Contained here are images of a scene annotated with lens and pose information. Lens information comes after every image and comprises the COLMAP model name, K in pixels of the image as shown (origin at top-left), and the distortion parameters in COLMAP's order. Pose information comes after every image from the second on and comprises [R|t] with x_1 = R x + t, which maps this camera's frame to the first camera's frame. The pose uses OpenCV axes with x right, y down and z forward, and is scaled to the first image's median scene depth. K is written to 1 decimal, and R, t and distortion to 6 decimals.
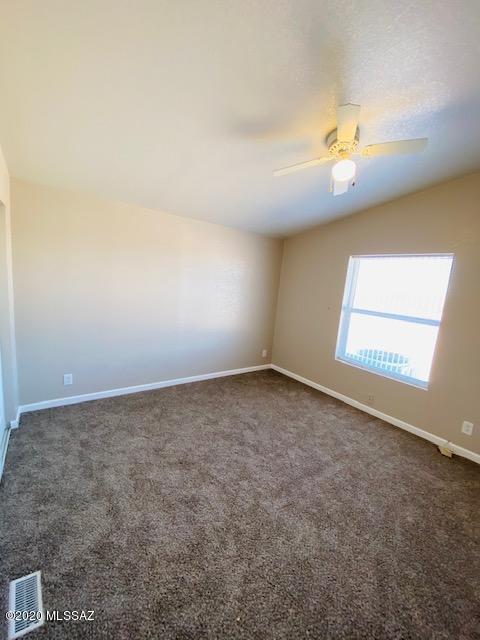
lens RADIAL K [[264.1, 0, 240.0], [0, 264.1, 320.0], [0, 0, 1]] dist [0.021504, -0.020380]
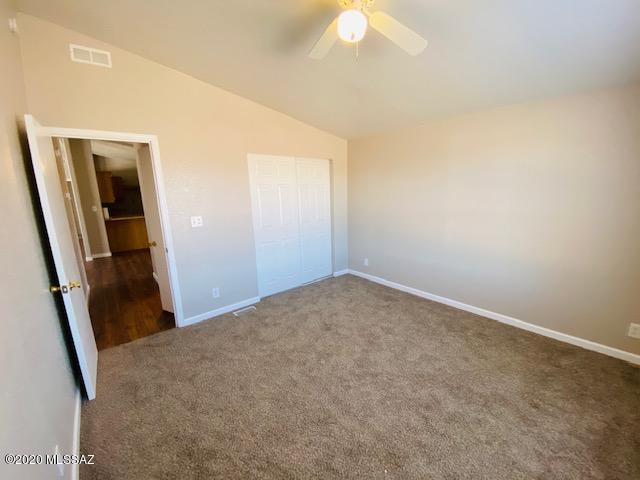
lens RADIAL K [[264.1, 0, 320.0], [0, 264.1, 240.0], [0, 0, 1]] dist [0.021504, -0.020380]
pose [[0.059497, 0.108208, -0.992346, 0.866858], [-0.128205, 0.986703, 0.099906, -0.014944], [0.989961, 0.121279, 0.072578, 0.665752]]
